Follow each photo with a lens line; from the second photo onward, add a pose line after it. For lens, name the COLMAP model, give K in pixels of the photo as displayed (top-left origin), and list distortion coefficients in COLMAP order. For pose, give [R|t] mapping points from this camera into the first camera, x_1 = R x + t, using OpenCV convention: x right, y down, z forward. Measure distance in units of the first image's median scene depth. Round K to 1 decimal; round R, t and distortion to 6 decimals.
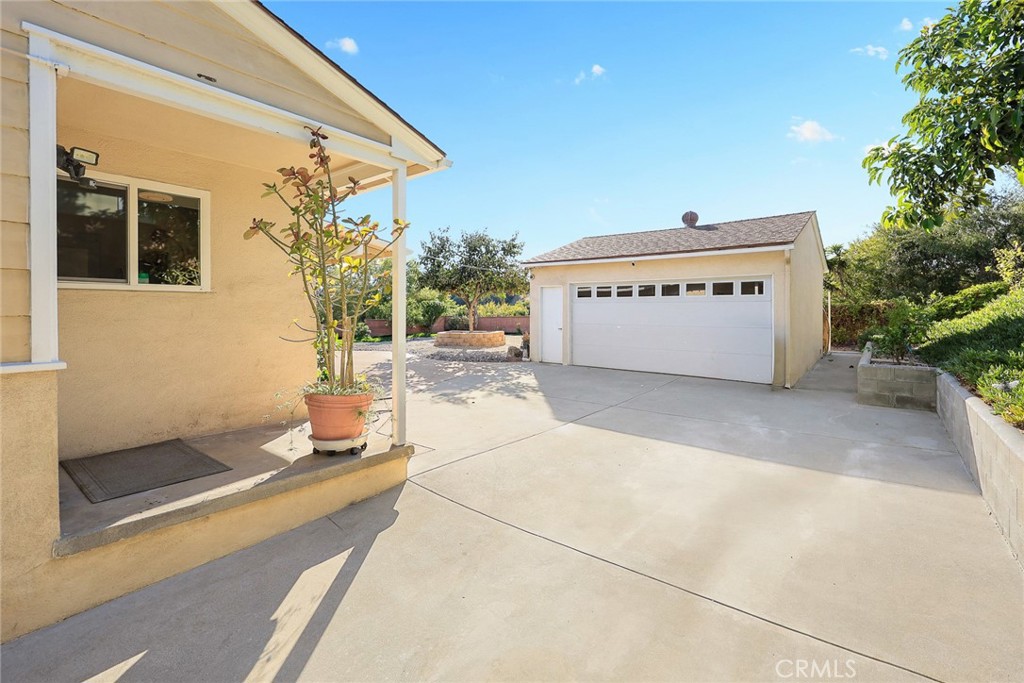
lens RADIAL K [[453.3, 0, 508.4], [0, 453.3, 311.9], [0, 0, 1]] dist [0.001452, 0.000239]
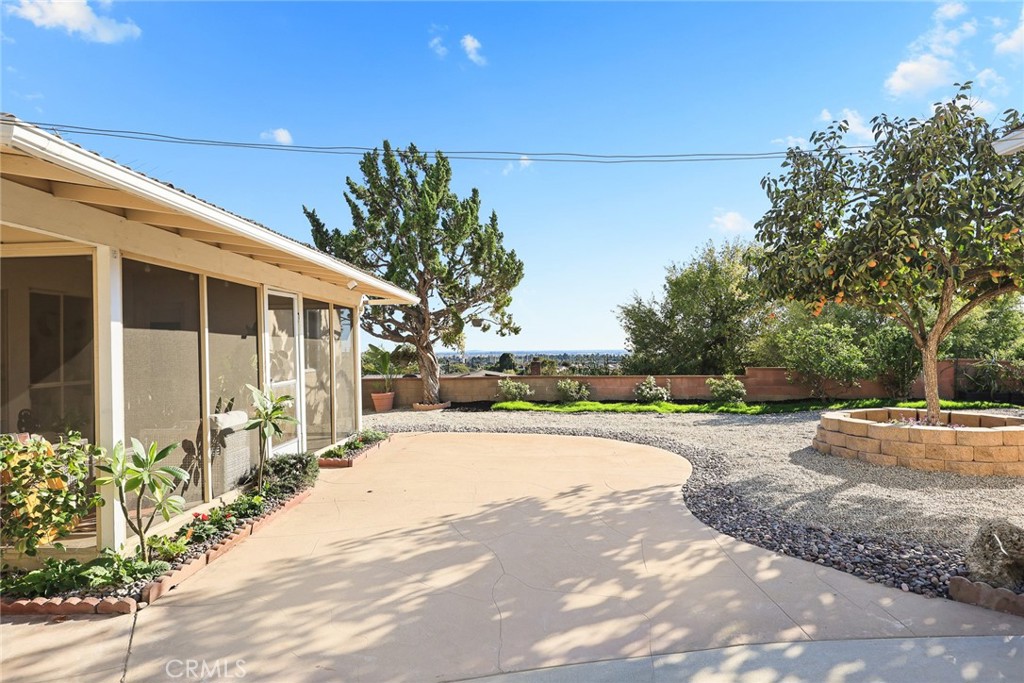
lens RADIAL K [[581.4, 0, 512.0], [0, 581.4, 341.5], [0, 0, 1]] dist [0.003447, 0.000095]
pose [[0.607526, -0.020386, -0.794038, 0.091951], [0.015109, 0.999786, -0.014108, -0.013722], [0.794156, -0.003426, 0.607704, 0.642188]]
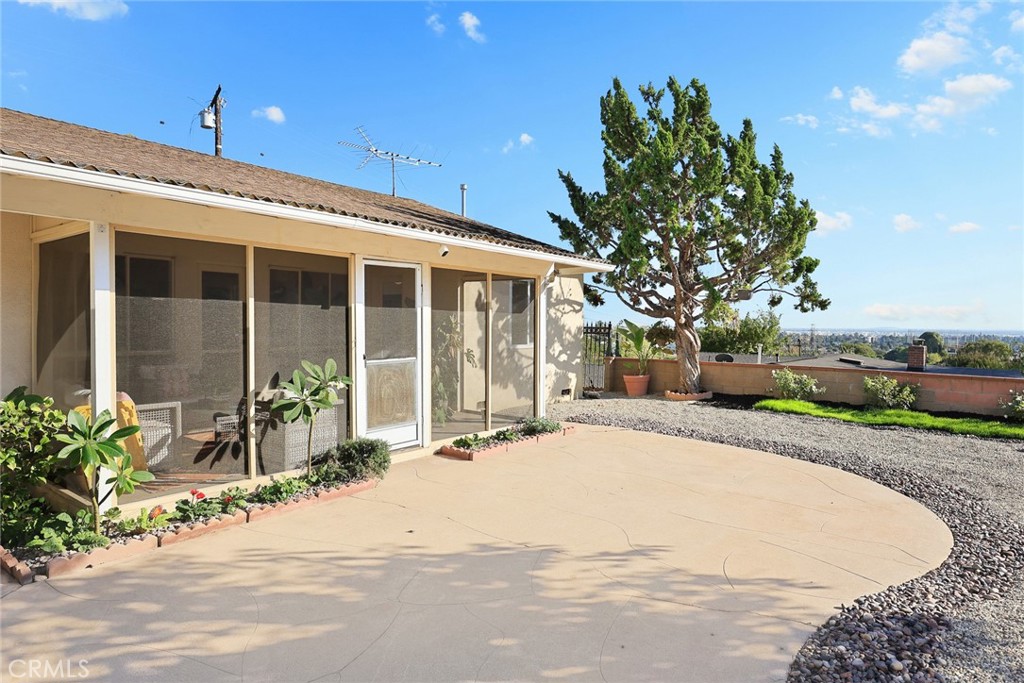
lens RADIAL K [[601.8, 0, 512.0], [0, 601.8, 341.5], [0, 0, 1]] dist [0.001318, -0.000262]
pose [[0.035817, 0.031242, -0.998870, 0.055436], [-0.012479, 0.999447, 0.030813, -0.019482], [0.999280, 0.011361, 0.036187, 0.874270]]
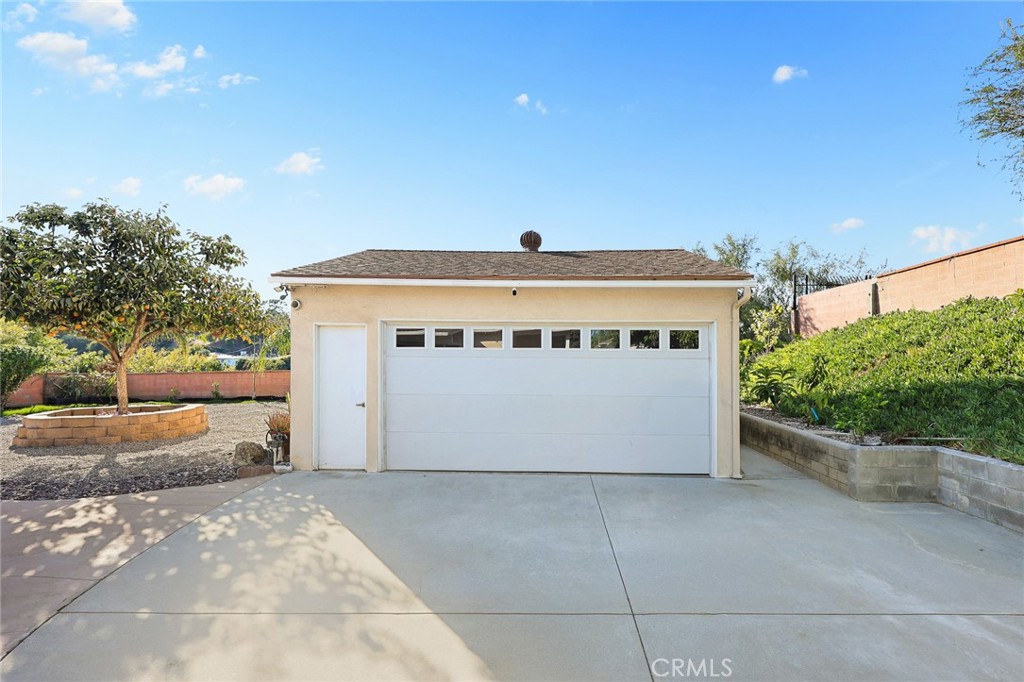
lens RADIAL K [[468.7, 0, 534.6], [0, 468.7, 358.8], [0, 0, 1]] dist [0.002090, 0.000454]
pose [[0.783004, 0.001853, 0.622014, -0.064024], [-0.001493, 0.999998, -0.001101, -0.015495], [-0.622015, -0.000067, 0.783006, 0.411835]]
